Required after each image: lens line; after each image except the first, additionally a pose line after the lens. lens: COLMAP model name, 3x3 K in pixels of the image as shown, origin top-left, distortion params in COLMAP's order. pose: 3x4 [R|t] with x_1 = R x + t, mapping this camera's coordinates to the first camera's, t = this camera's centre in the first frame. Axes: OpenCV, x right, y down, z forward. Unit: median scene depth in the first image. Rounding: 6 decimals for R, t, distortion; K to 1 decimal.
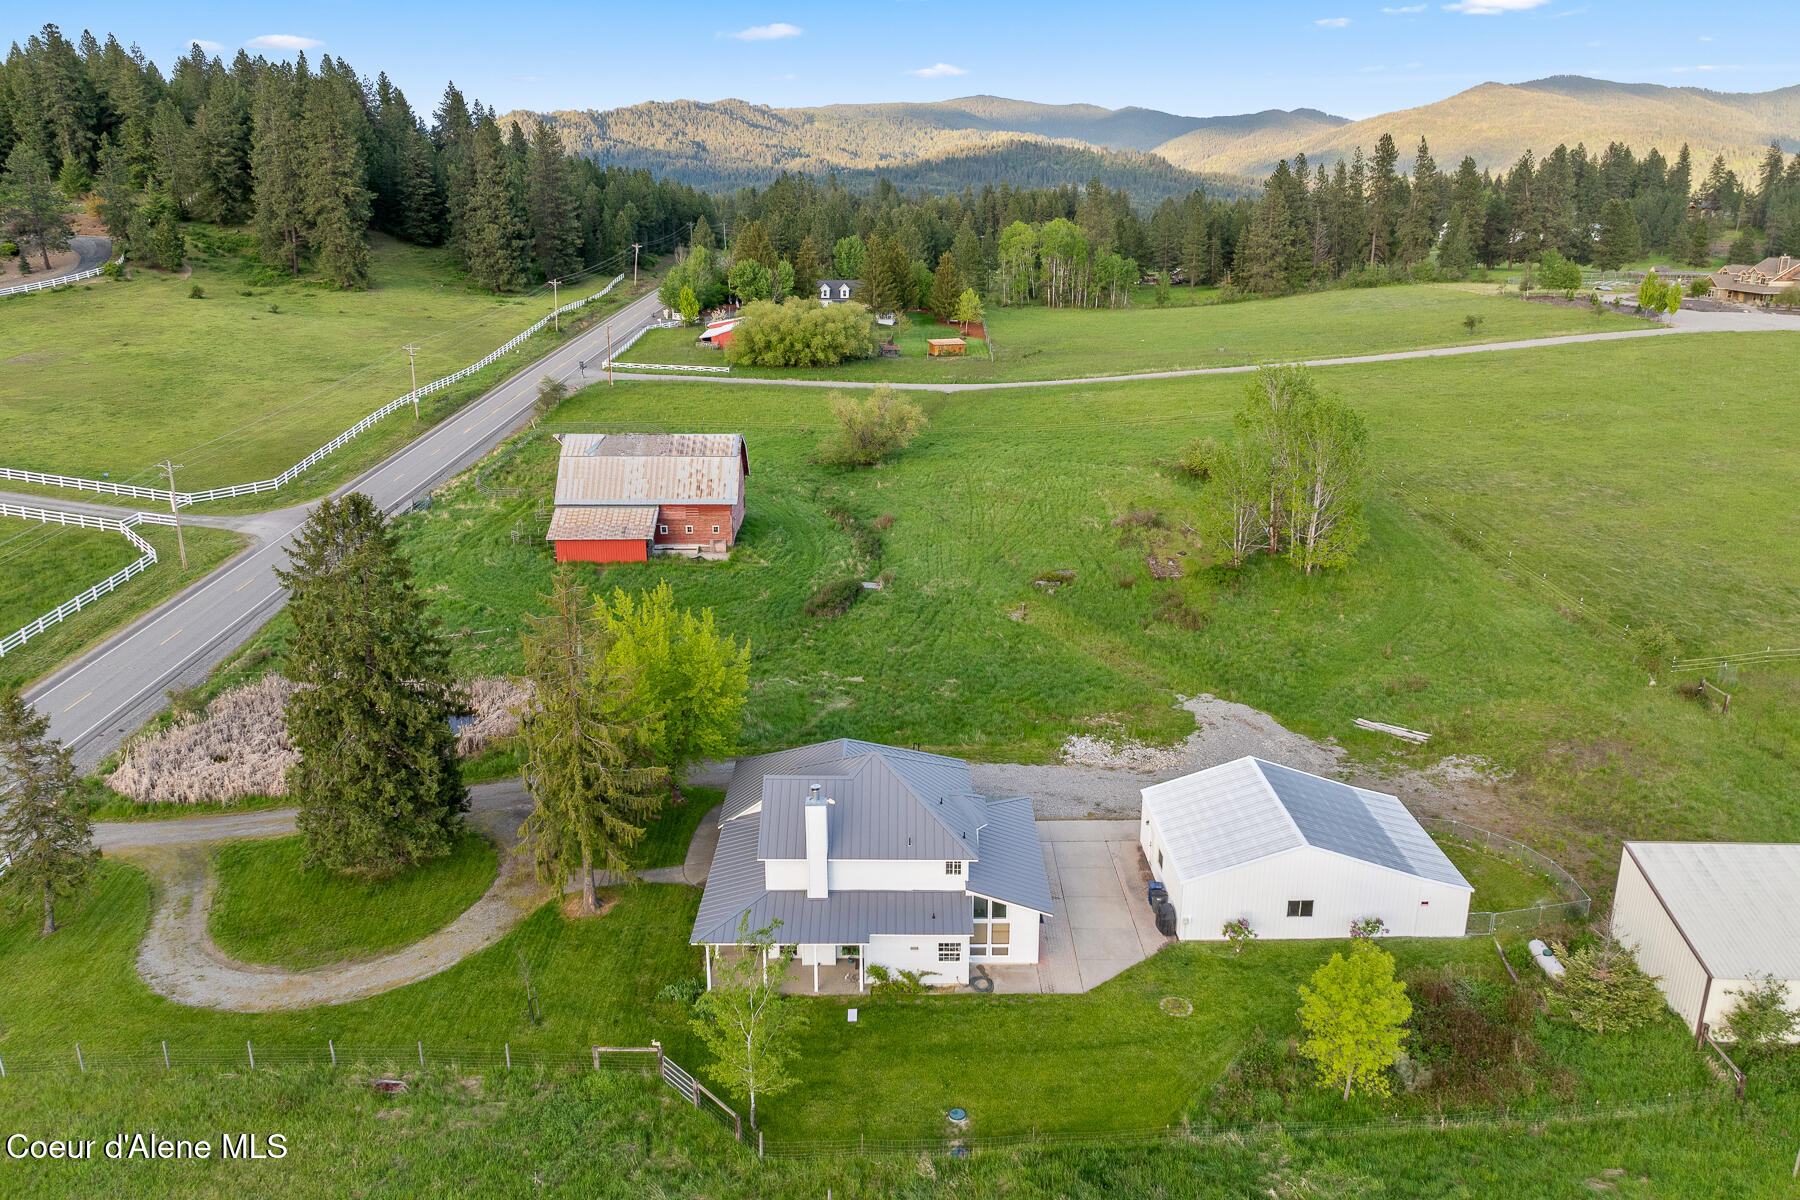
lens RADIAL K [[1249.7, 0, 909.0], [0, 1249.7, 579.7], [0, 0, 1]] dist [-0.019566, 0.010078]
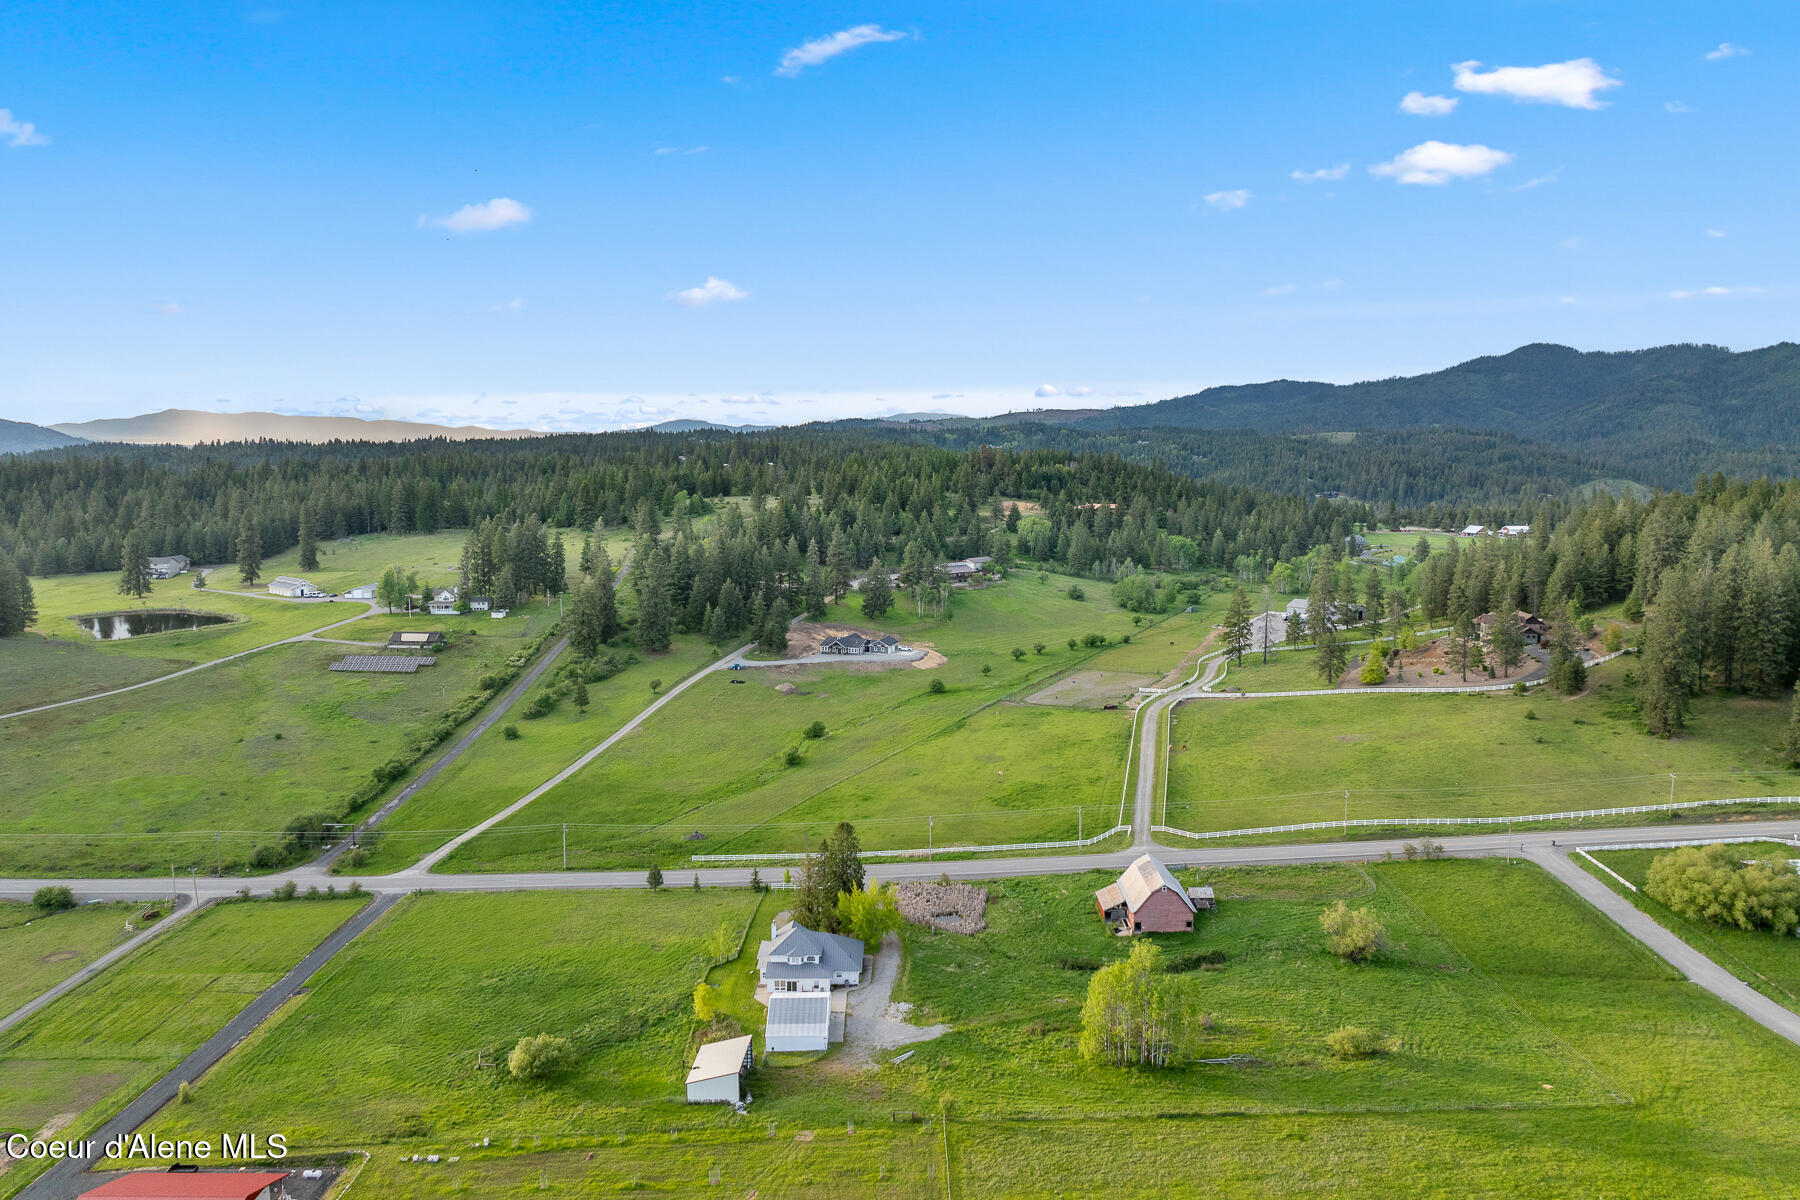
lens RADIAL K [[1249.7, 0, 909.0], [0, 1249.7, 579.7], [0, 0, 1]] dist [-0.019566, 0.010078]
pose [[-0.002732, 0.115430, -0.993312, 3.329886], [-0.301151, 0.947107, 0.110889, -1.272438], [0.953573, 0.299440, 0.032174, 0.834755]]
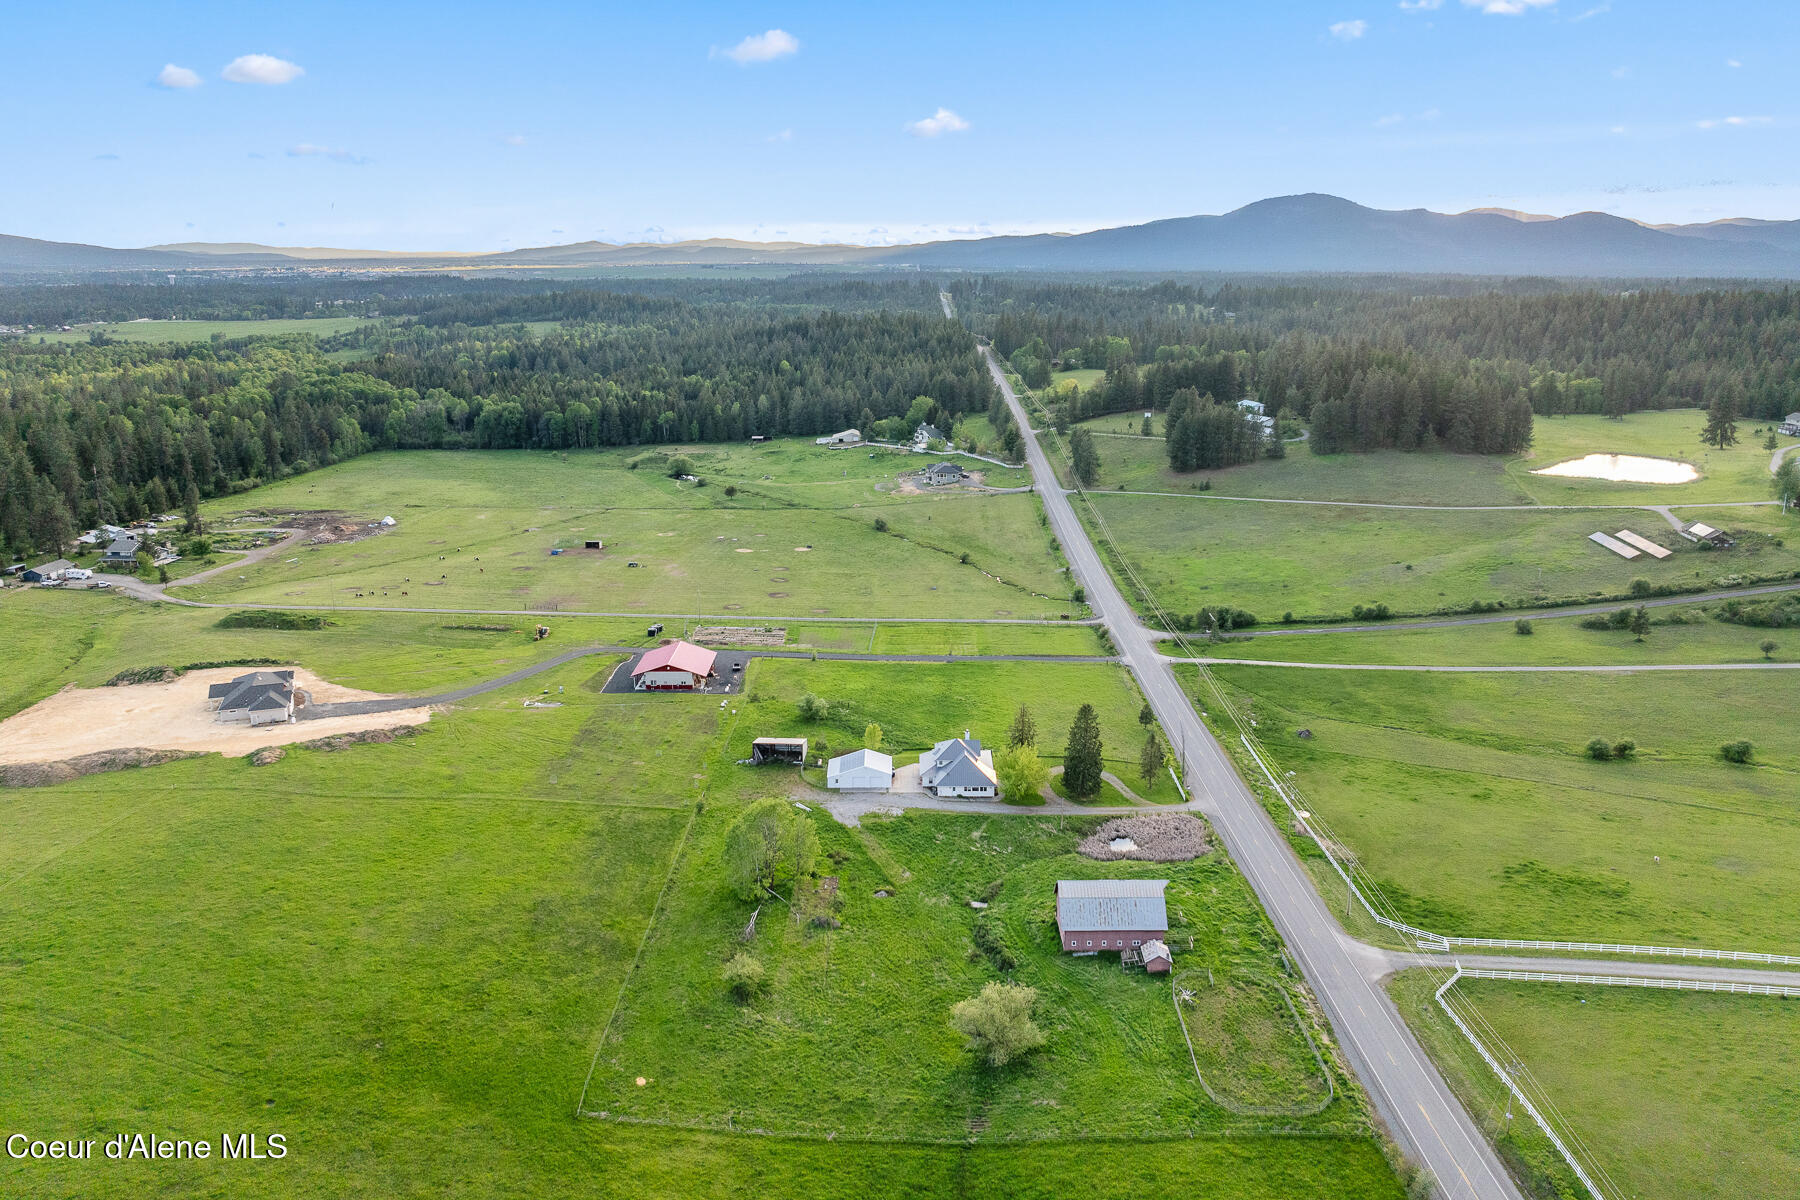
lens RADIAL K [[1248.4, 0, 900.0], [0, 1248.4, 600.0], [0, 0, 1]] dist [-0.044857, 0.000386]
pose [[-0.999827, -0.002752, 0.018394, 0.095104], [0.007814, 0.835304, 0.549732, -2.633242], [-0.016878, 0.549781, -0.835138, 4.272165]]
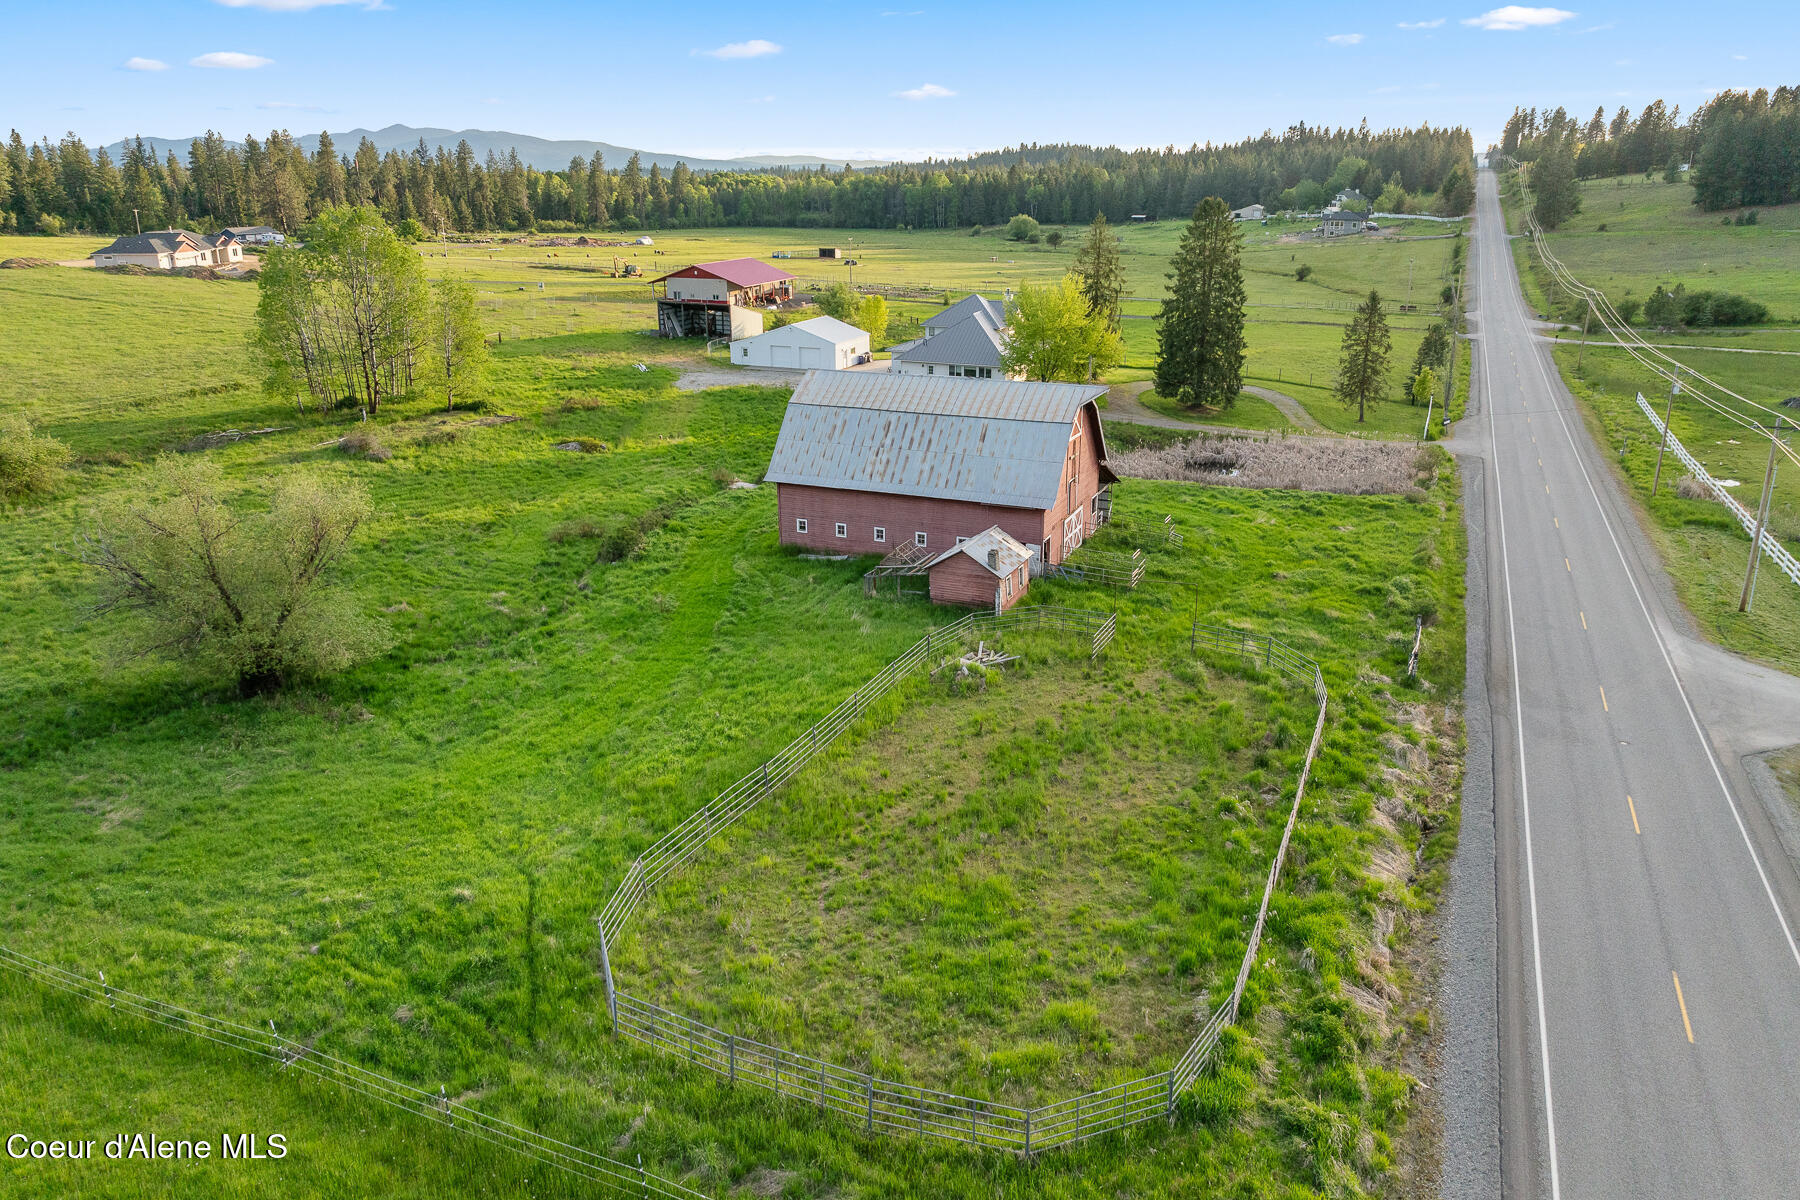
lens RADIAL K [[1261.3, 0, 895.4], [0, 1261.3, 591.2], [0, 0, 1]] dist [-0.017348, -0.002177]
pose [[-0.911990, -0.126444, 0.390239, -0.835938], [0.130500, 0.812457, 0.568228, -0.731817], [-0.388901, 0.569145, -0.724452, 2.920596]]
